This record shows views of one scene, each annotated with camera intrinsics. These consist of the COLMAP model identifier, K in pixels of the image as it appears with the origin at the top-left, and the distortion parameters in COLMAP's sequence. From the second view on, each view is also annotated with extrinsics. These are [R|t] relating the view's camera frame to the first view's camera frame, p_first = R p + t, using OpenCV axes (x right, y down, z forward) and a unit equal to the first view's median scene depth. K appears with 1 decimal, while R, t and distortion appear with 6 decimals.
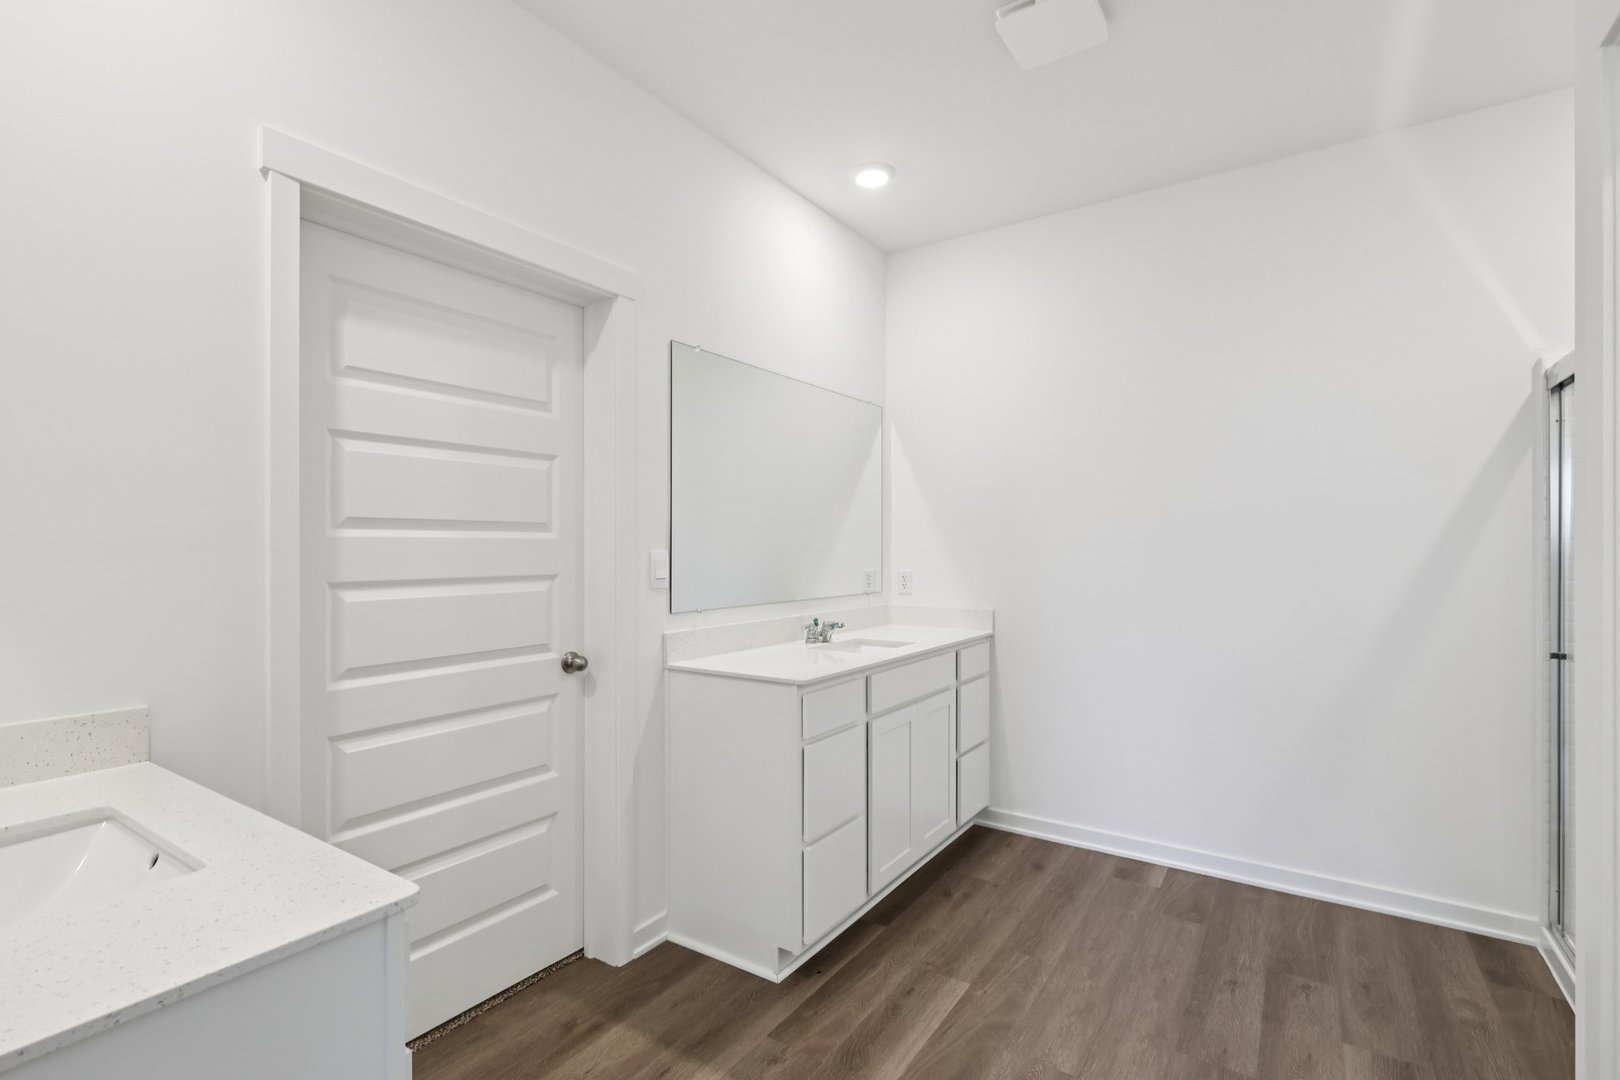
lens RADIAL K [[750.7, 0, 817.1], [0, 750.7, 544.2], [0, 0, 1]] dist [0.009817, 0.000251]
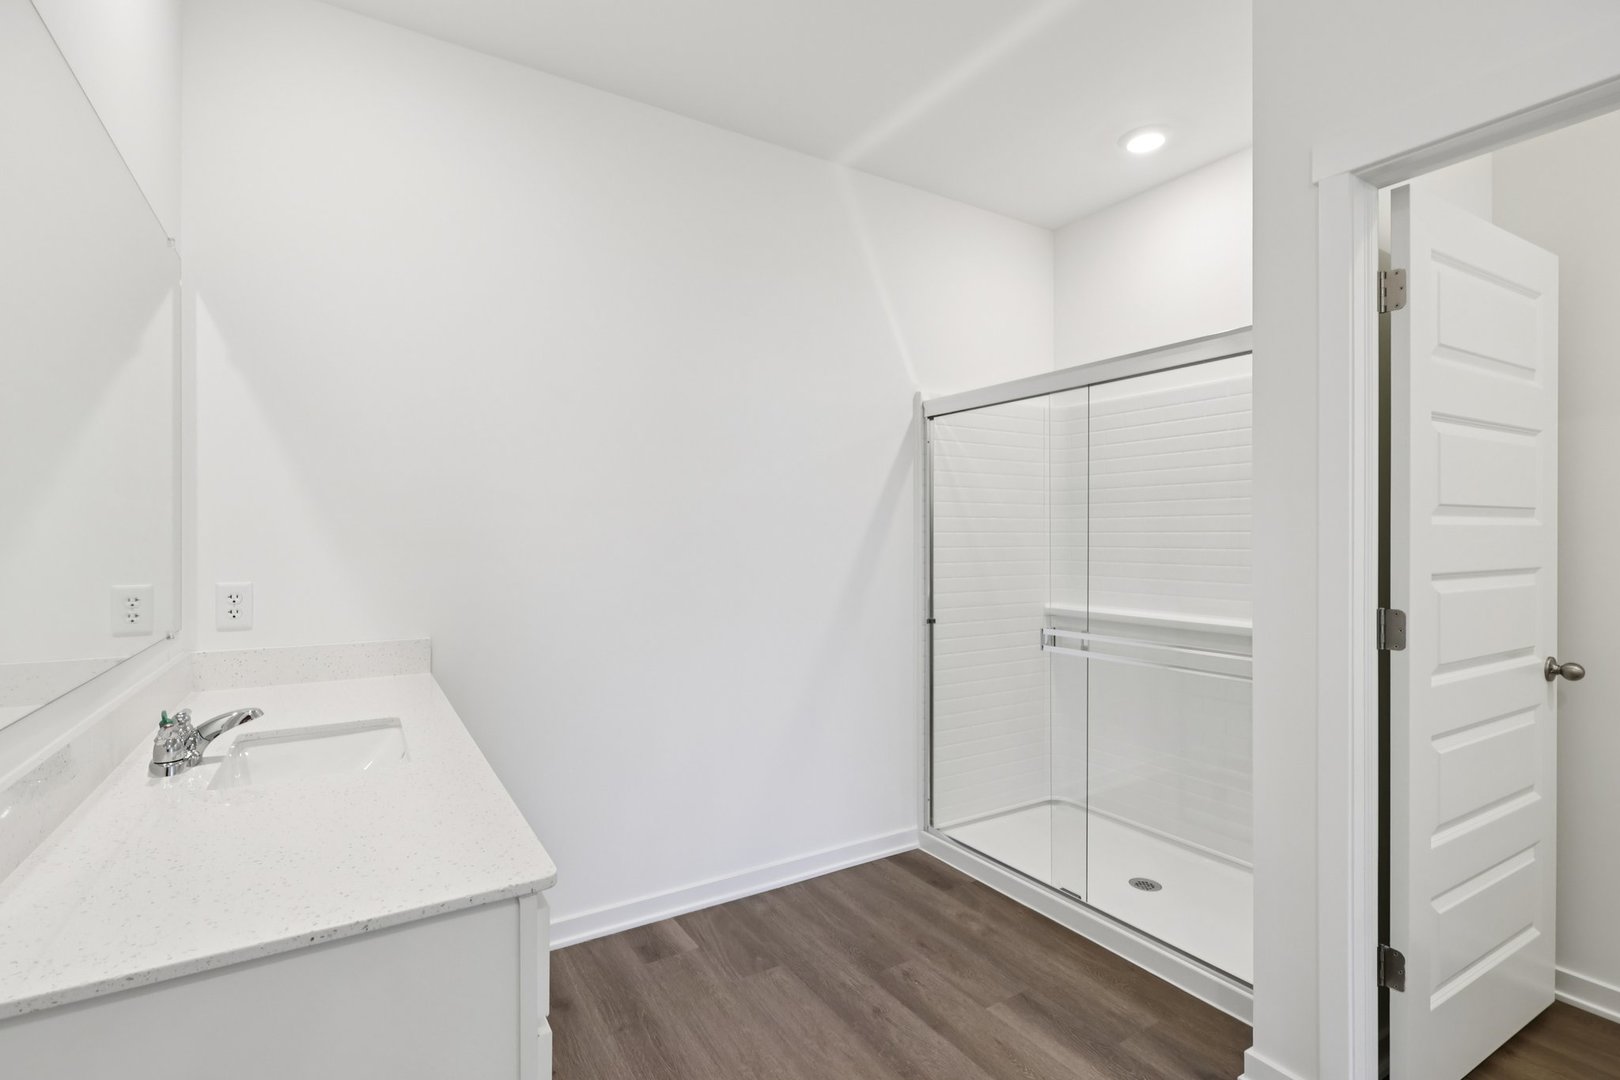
lens RADIAL K [[750.7, 0, 805.3], [0, 750.7, 540.4], [0, 0, 1]] dist [0.009817, 0.000251]
pose [[0.428635, -0.002765, 0.903474, -0.289261], [-0.000654, 0.999994, 0.003371, 0.003494], [-0.903478, -0.002036, 0.428631, 0.631490]]
